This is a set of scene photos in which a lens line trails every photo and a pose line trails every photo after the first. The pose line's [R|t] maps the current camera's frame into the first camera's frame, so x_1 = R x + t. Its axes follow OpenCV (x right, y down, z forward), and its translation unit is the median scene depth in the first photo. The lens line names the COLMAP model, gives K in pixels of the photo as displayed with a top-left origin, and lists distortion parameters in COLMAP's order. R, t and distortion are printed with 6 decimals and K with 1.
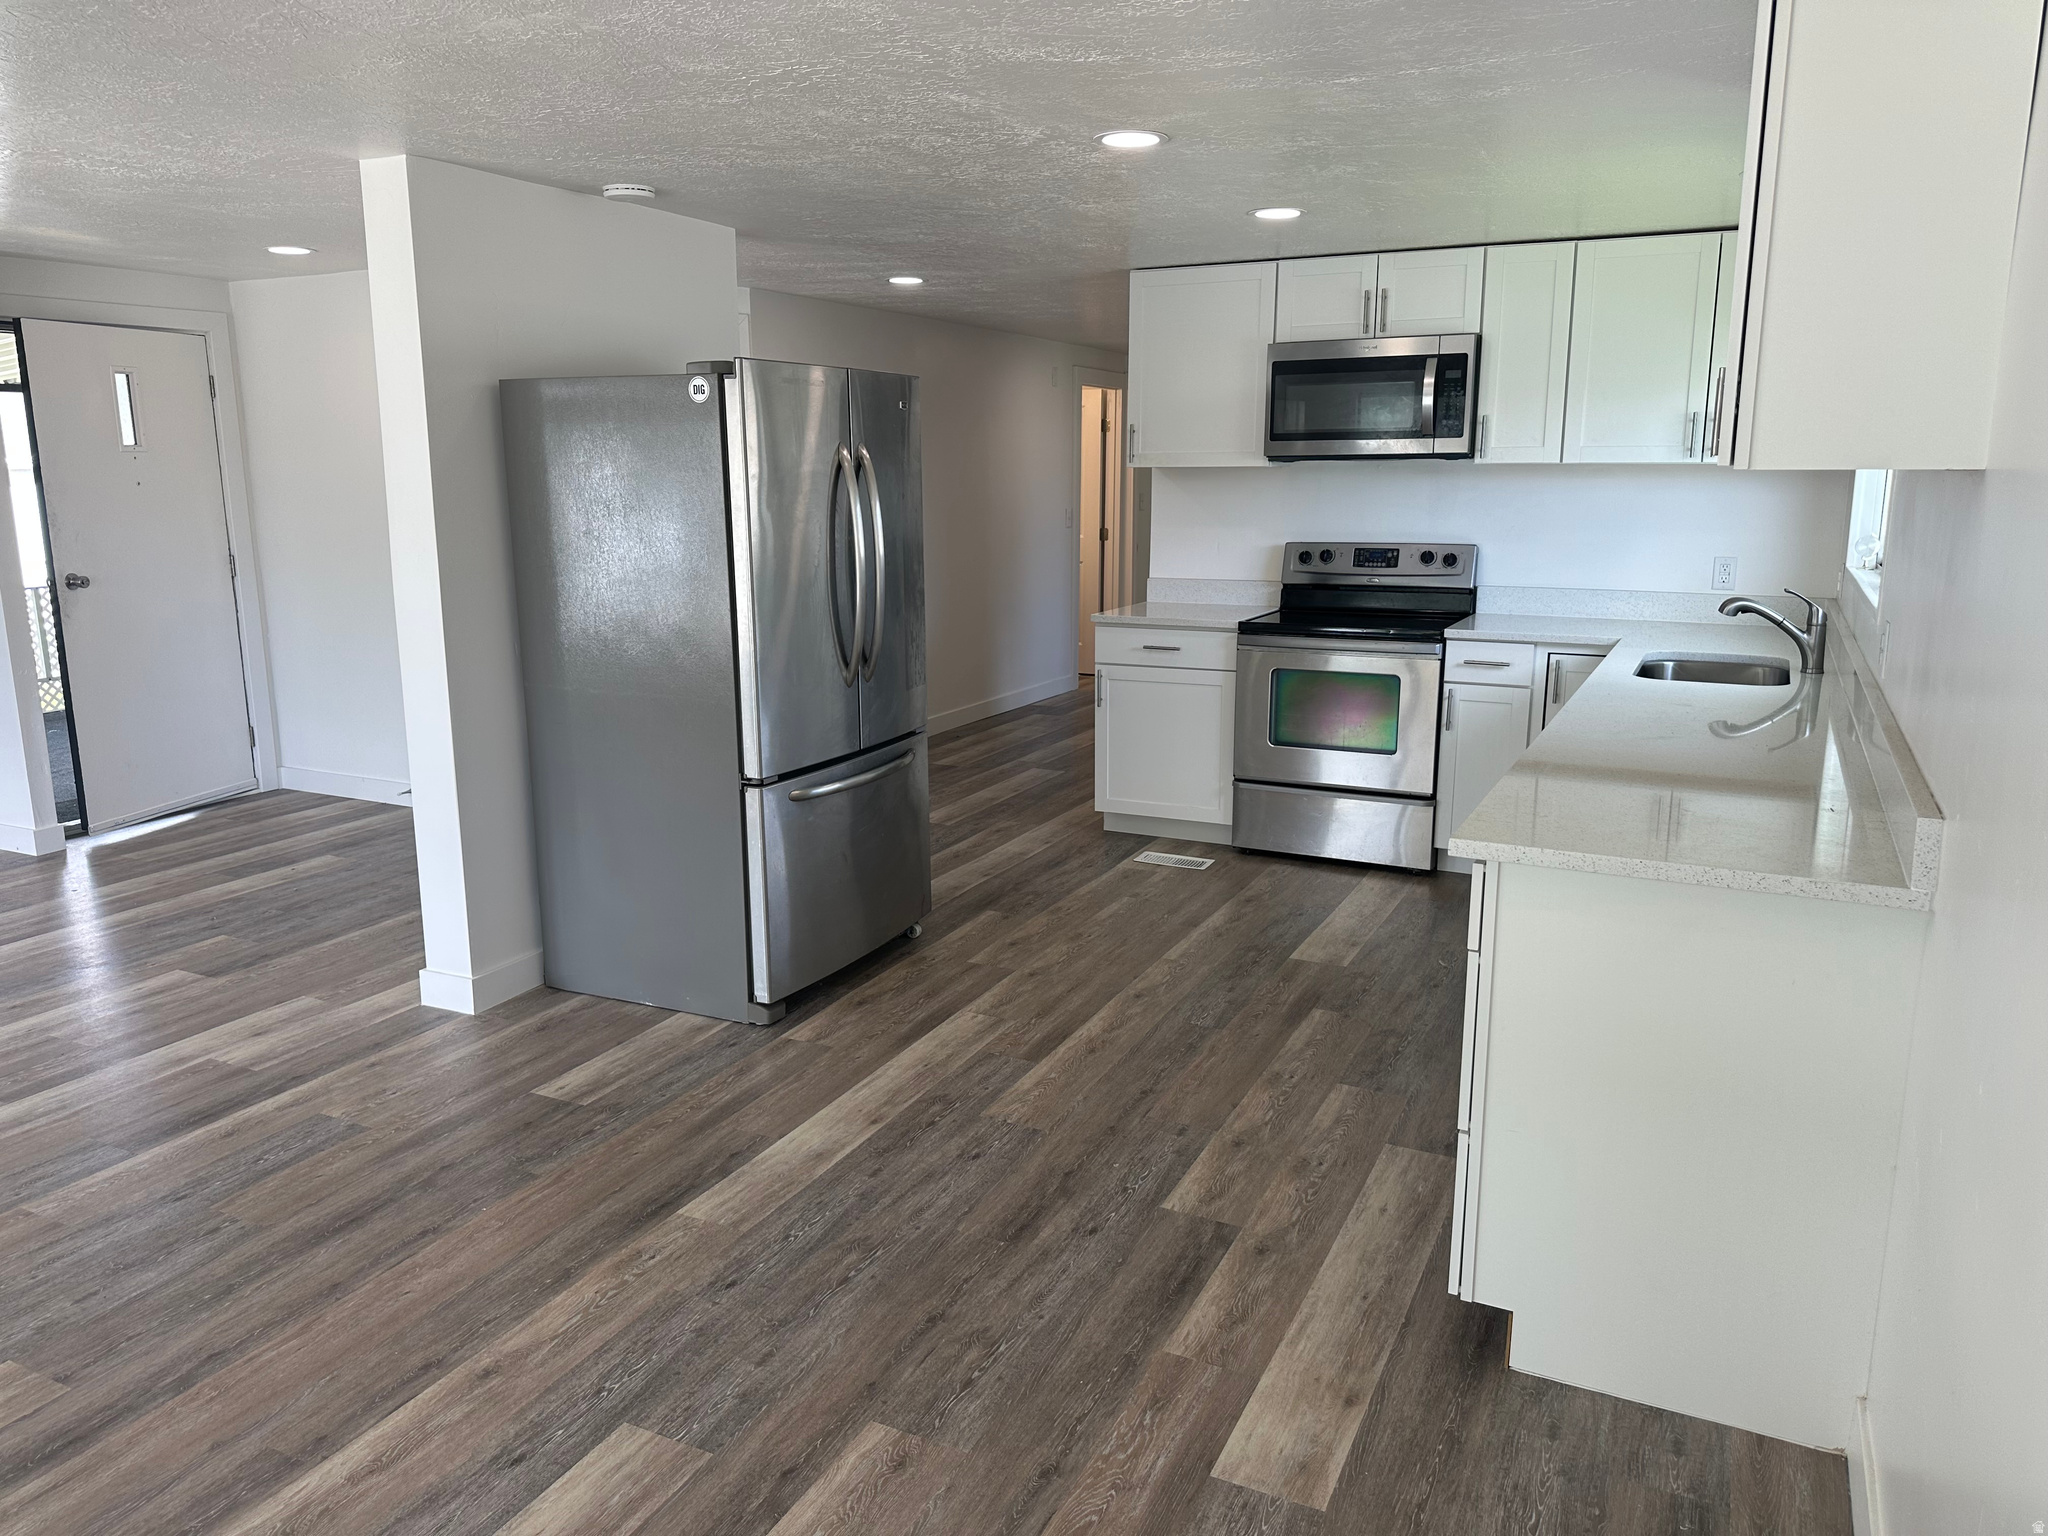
lens RADIAL K [[1437.4, 0, 1023.1], [0, 1437.4, 755.5], [0, 0, 1]] dist [0.070912, -0.086937]
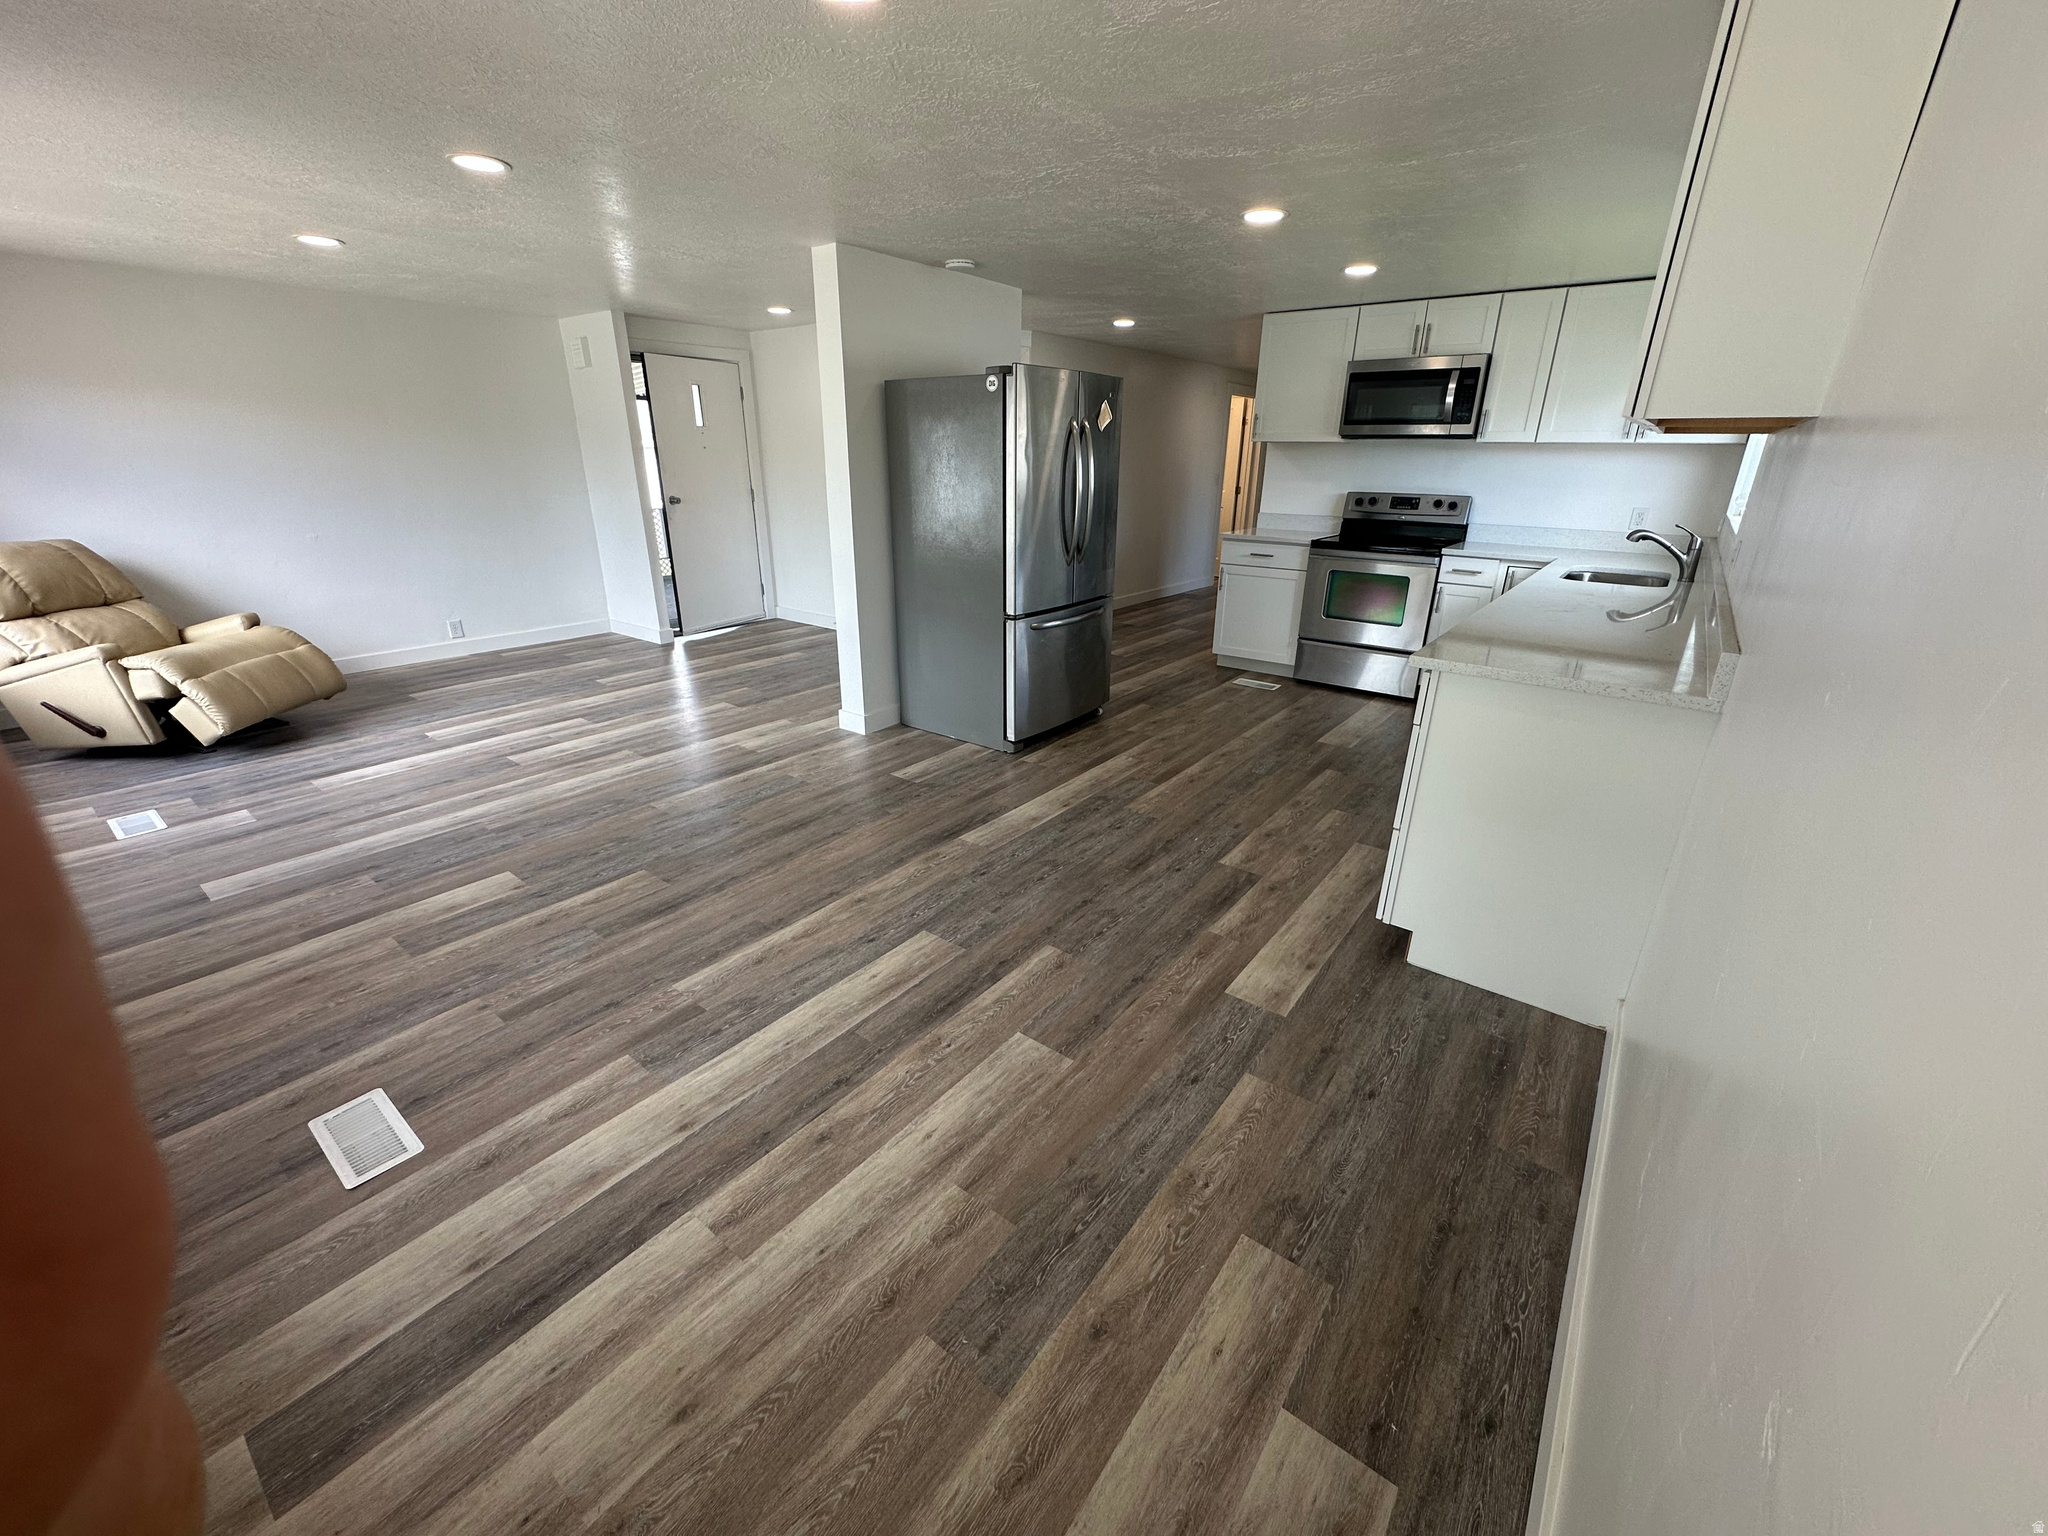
lens RADIAL K [[818.6, 0, 1023.2], [0, 818.6, 766.6], [0, 0, 1]] dist [-0.005617, 0.001470]
pose [[0.980468, 0.081937, -0.178798, 0.023091], [-0.051395, 0.984239, 0.169209, 0.028376], [0.189845, -0.156715, 0.969226, -0.007808]]
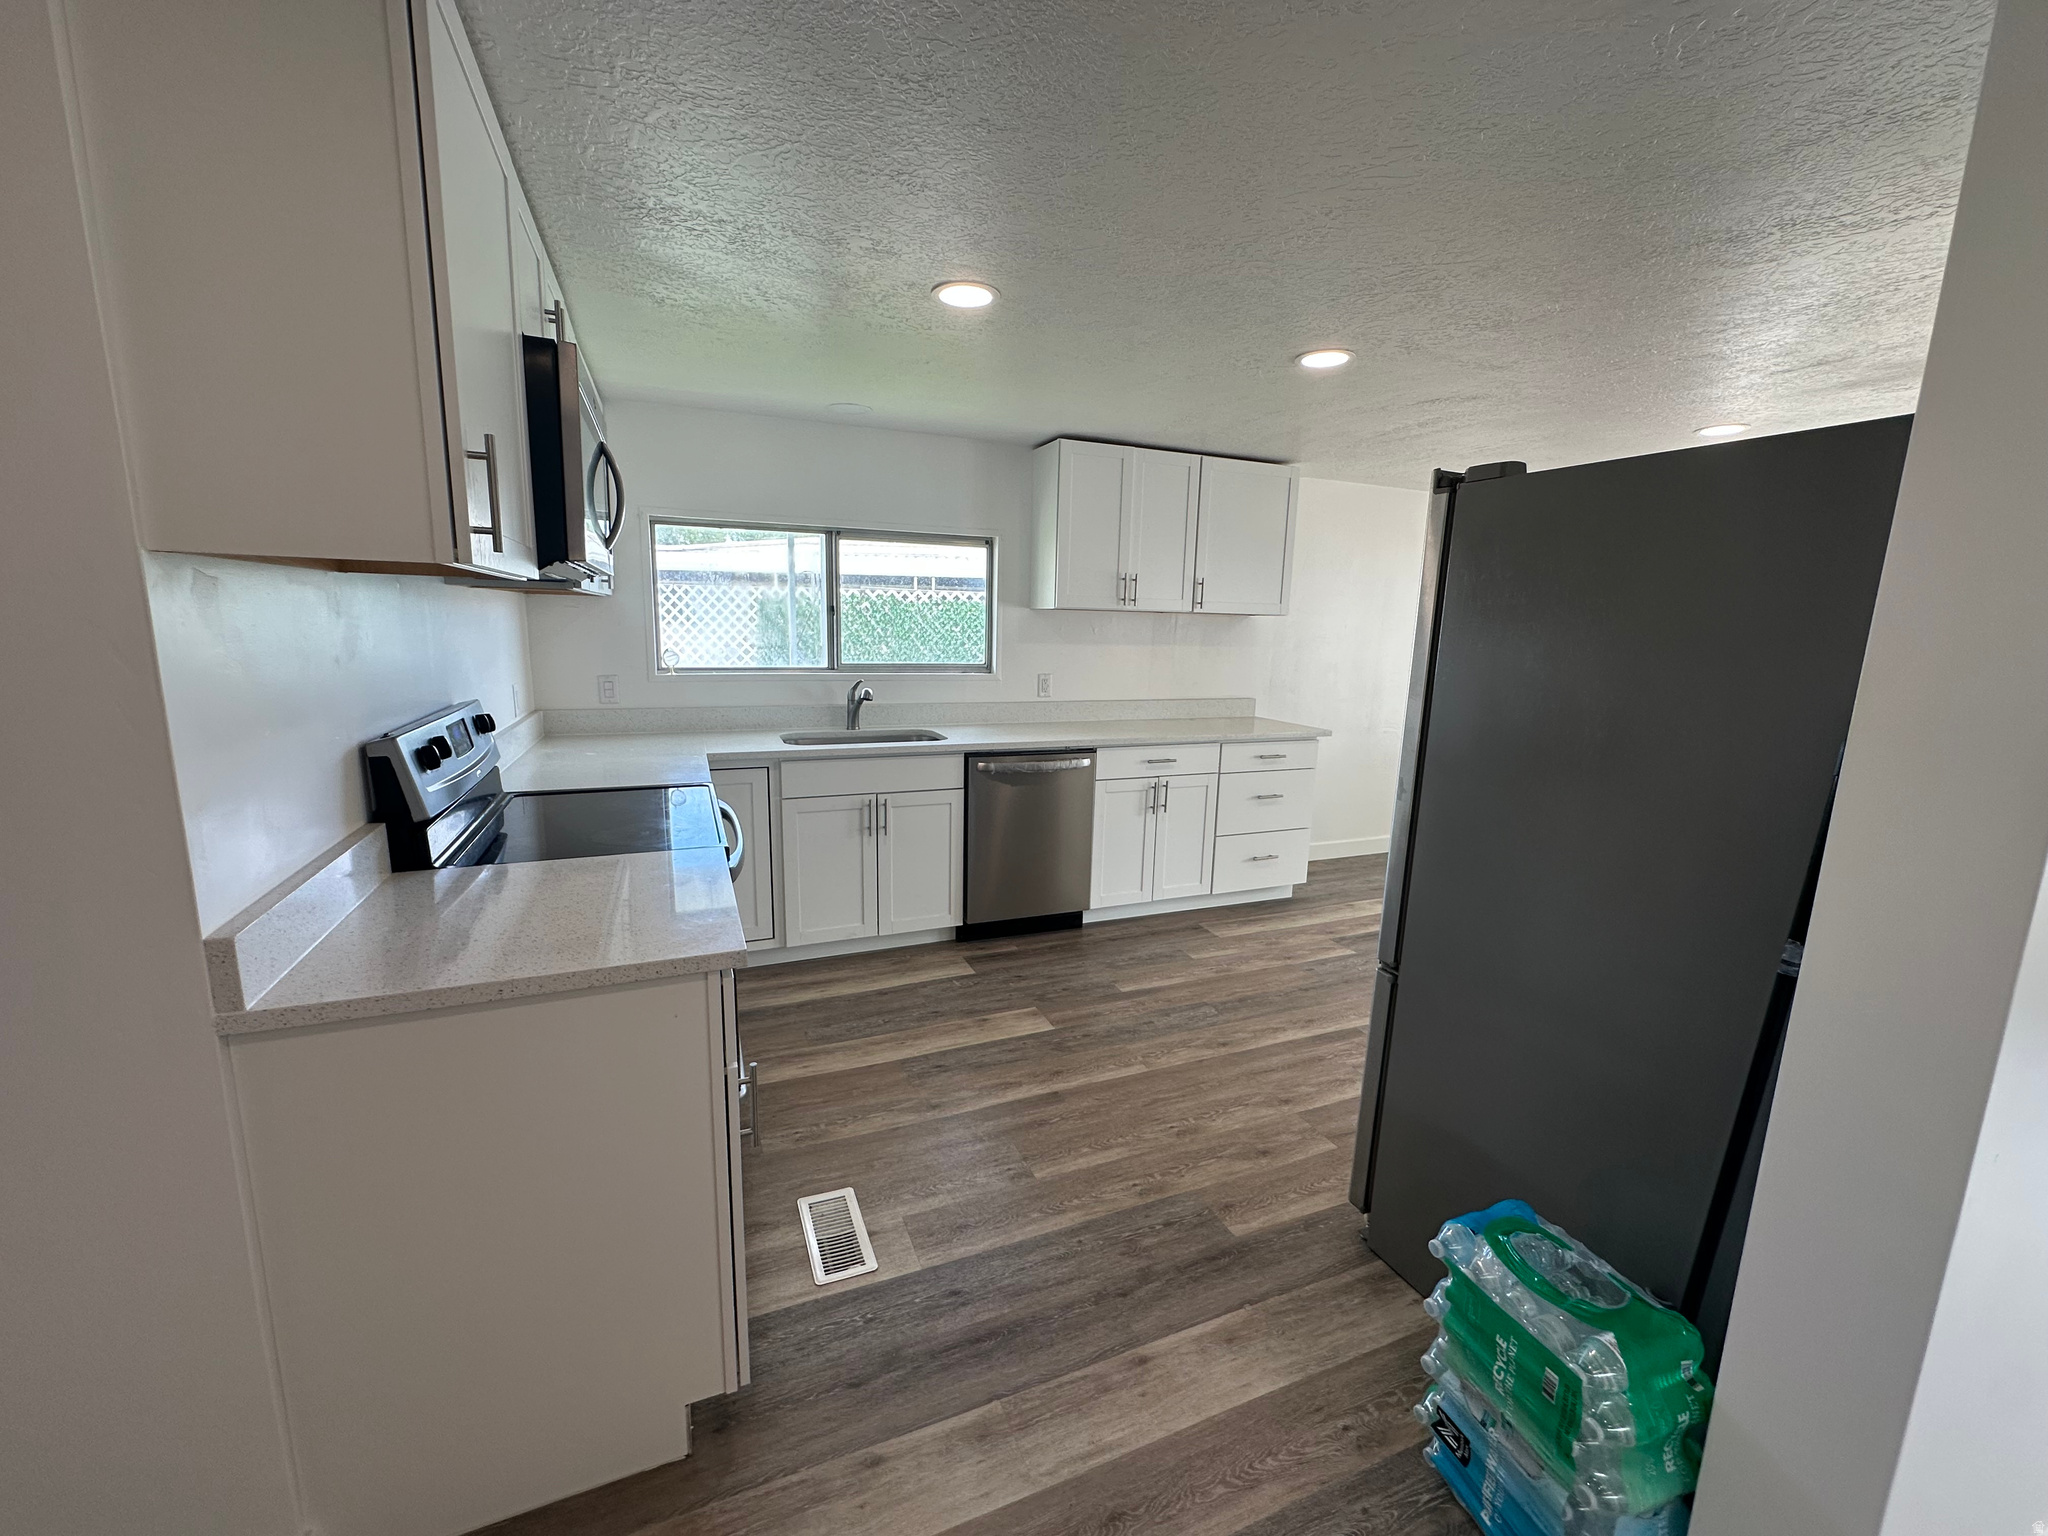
lens RADIAL K [[818.6, 0, 1020.2], [0, 818.6, 771.2], [0, 0, 1]] dist [-0.005617, 0.001470]
pose [[-0.751937, -0.137255, 0.644788, -0.219686], [0.108390, 0.939034, 0.326293, -0.314860], [-0.650263, 0.315241, -0.691217, 1.641861]]
